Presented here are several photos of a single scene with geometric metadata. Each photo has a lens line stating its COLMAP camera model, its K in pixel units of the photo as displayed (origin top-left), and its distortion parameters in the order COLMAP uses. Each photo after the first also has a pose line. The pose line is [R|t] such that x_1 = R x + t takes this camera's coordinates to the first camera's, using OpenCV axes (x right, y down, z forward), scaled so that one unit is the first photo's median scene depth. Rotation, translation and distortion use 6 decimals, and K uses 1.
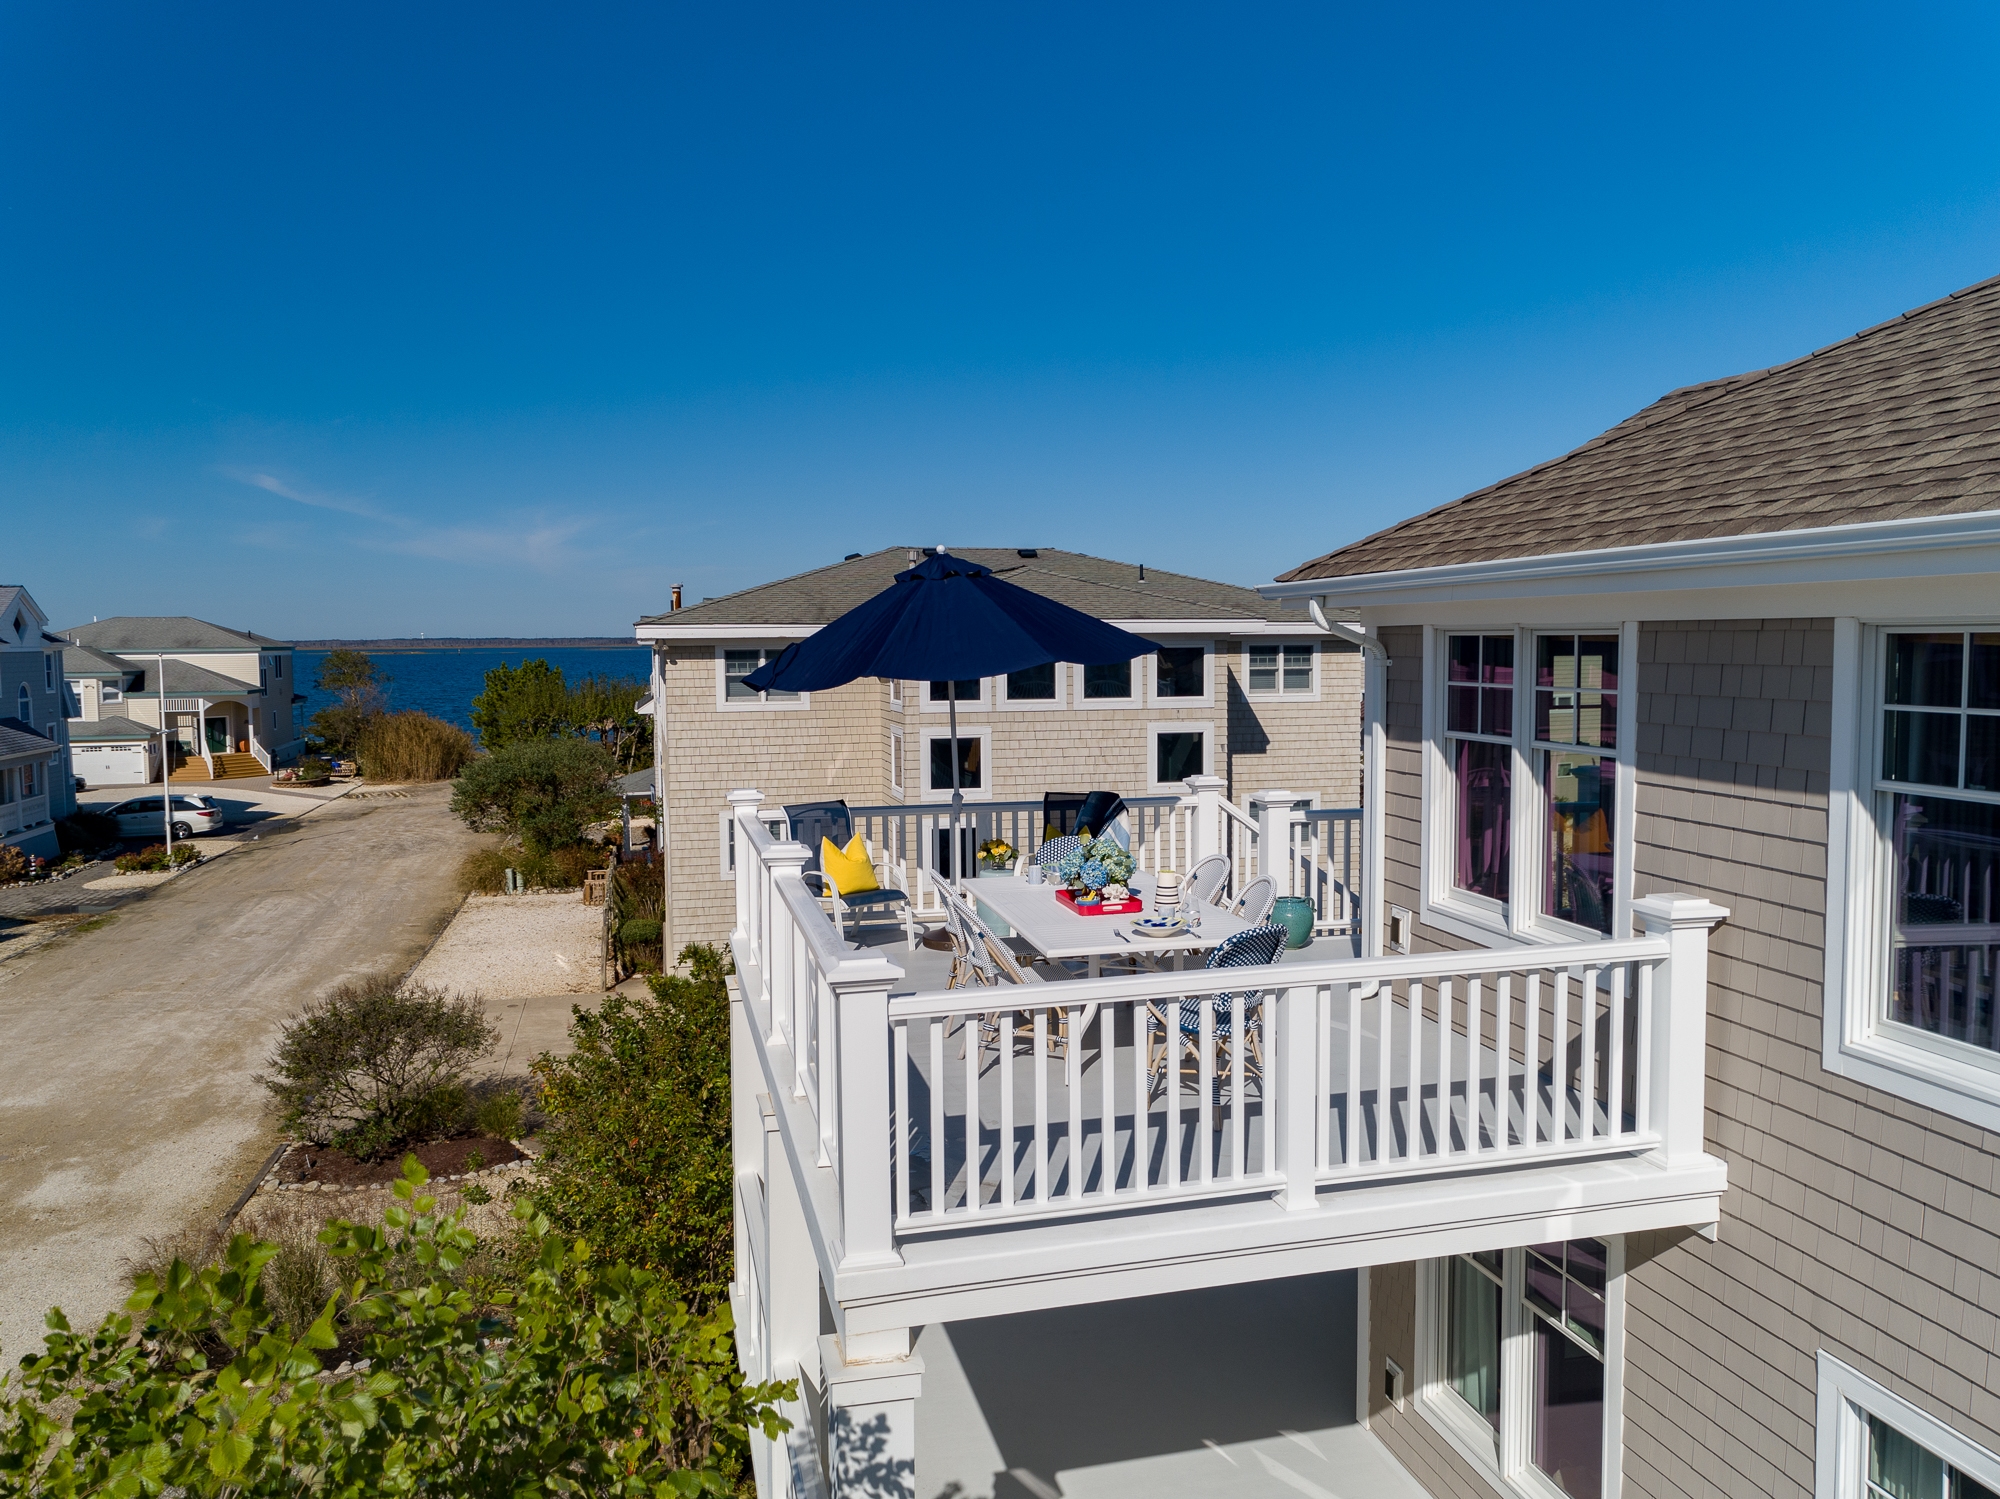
lens RADIAL K [[1494.0, 0, 1004.6], [0, 1494.0, 748.3], [0, 0, 1]] dist [0.003331, 0.000322]
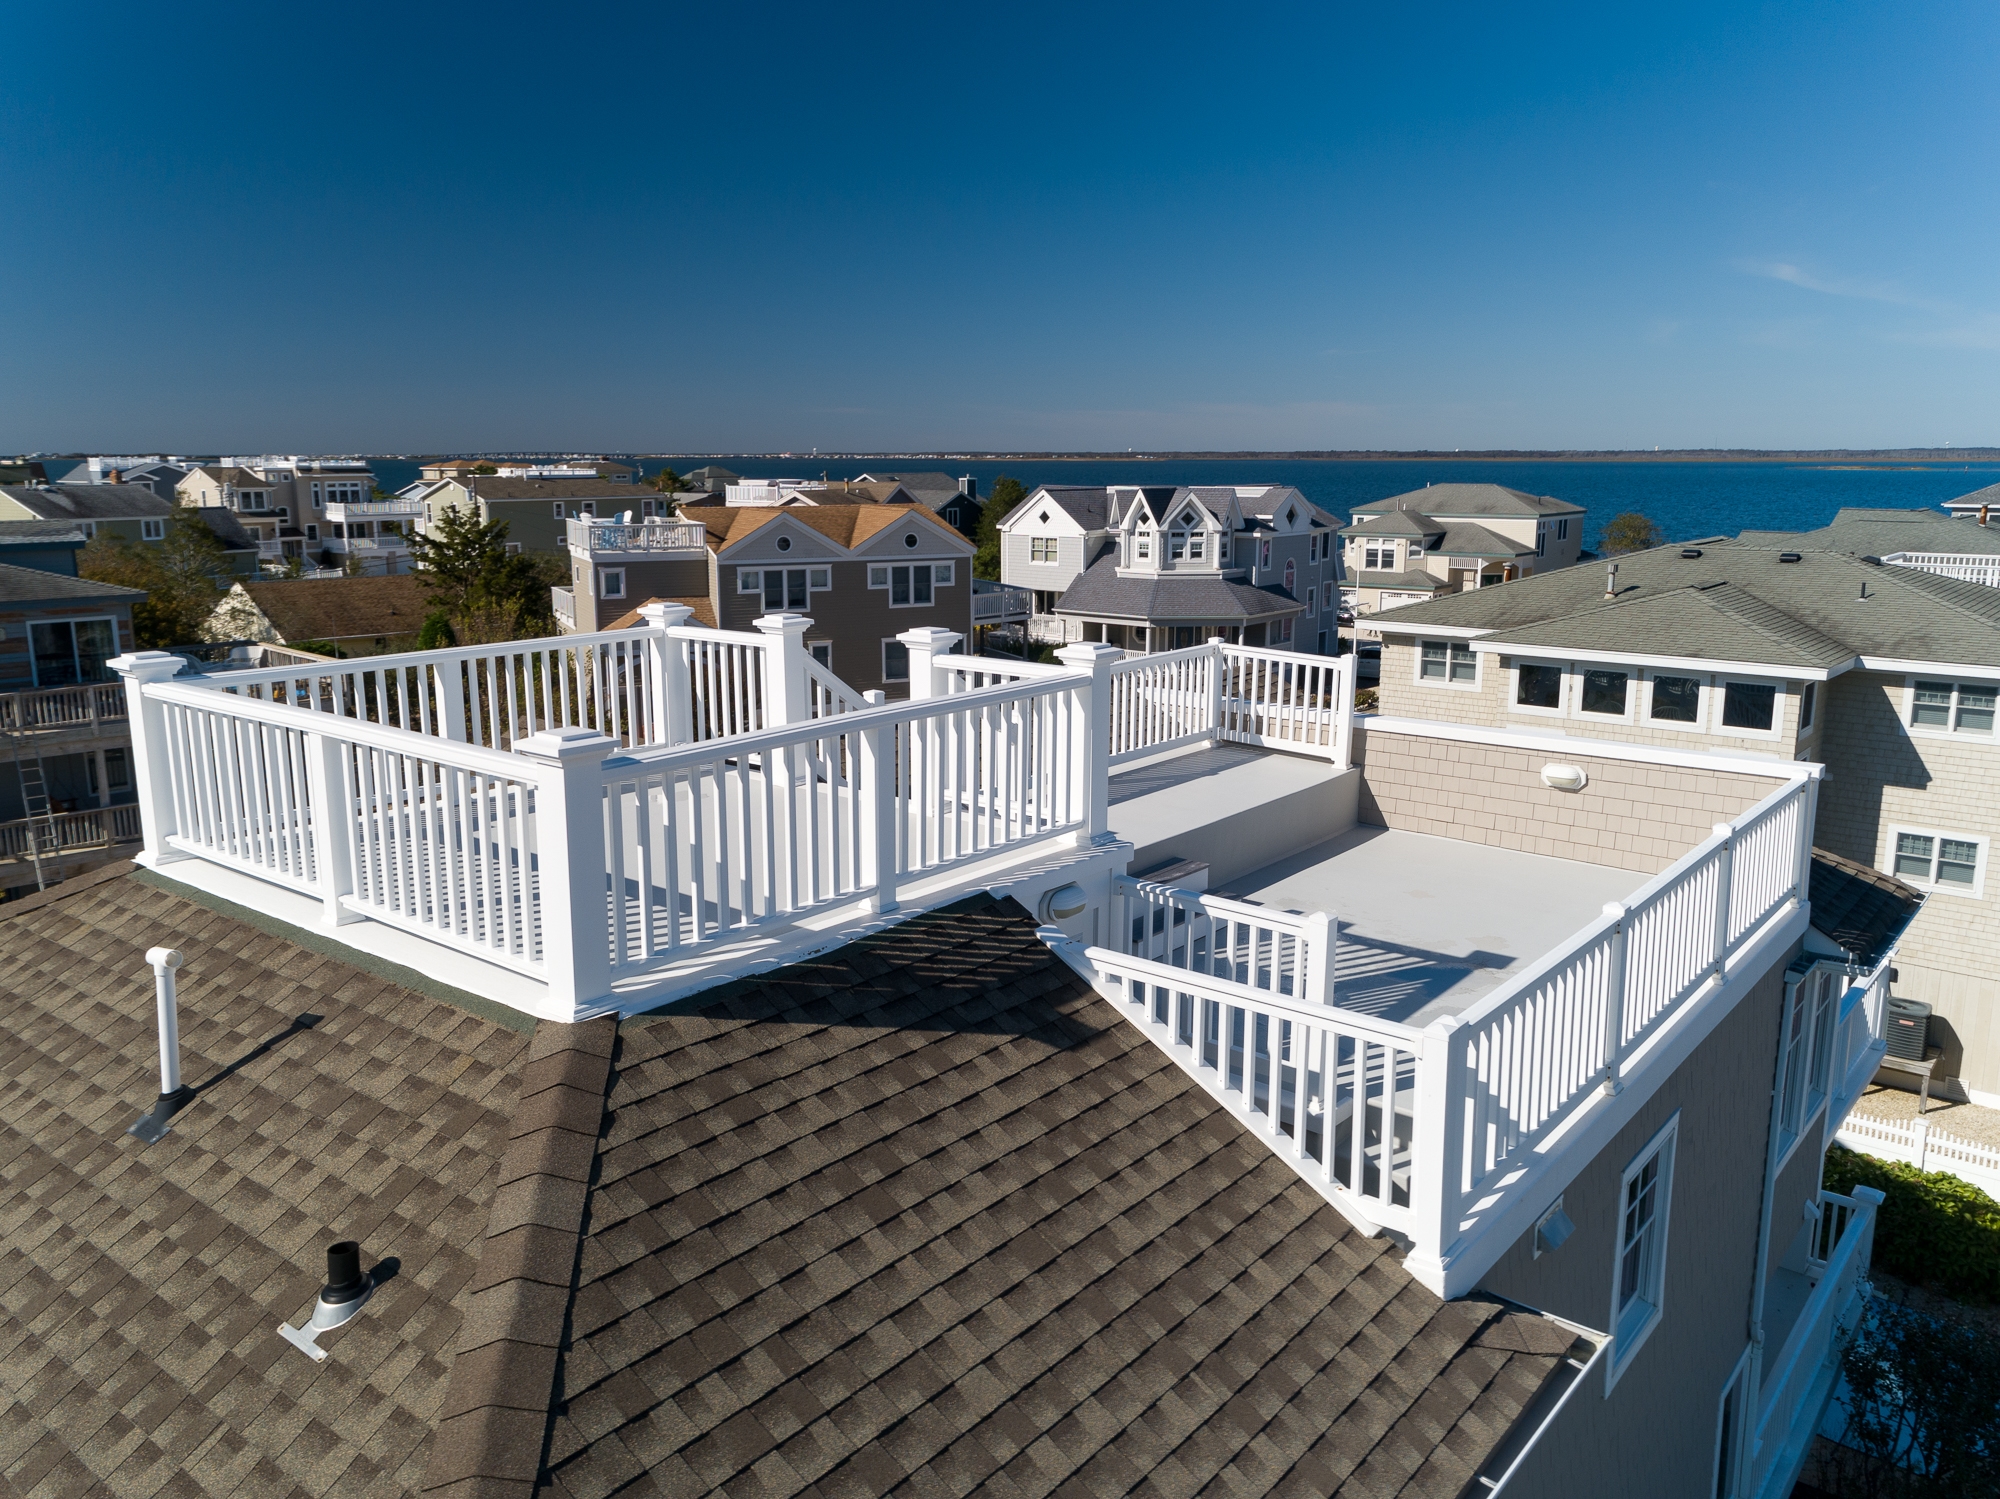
lens RADIAL K [[1494.0, 0, 1001.4], [0, 1494.0, 741.6], [0, 0, 1]] dist [0.003331, 0.000322]
pose [[0.594899, 0.161259, -0.787458, 0.592104], [-0.062481, 0.985982, 0.154712, -0.144427], [0.801368, -0.042837, 0.596635, -0.095917]]
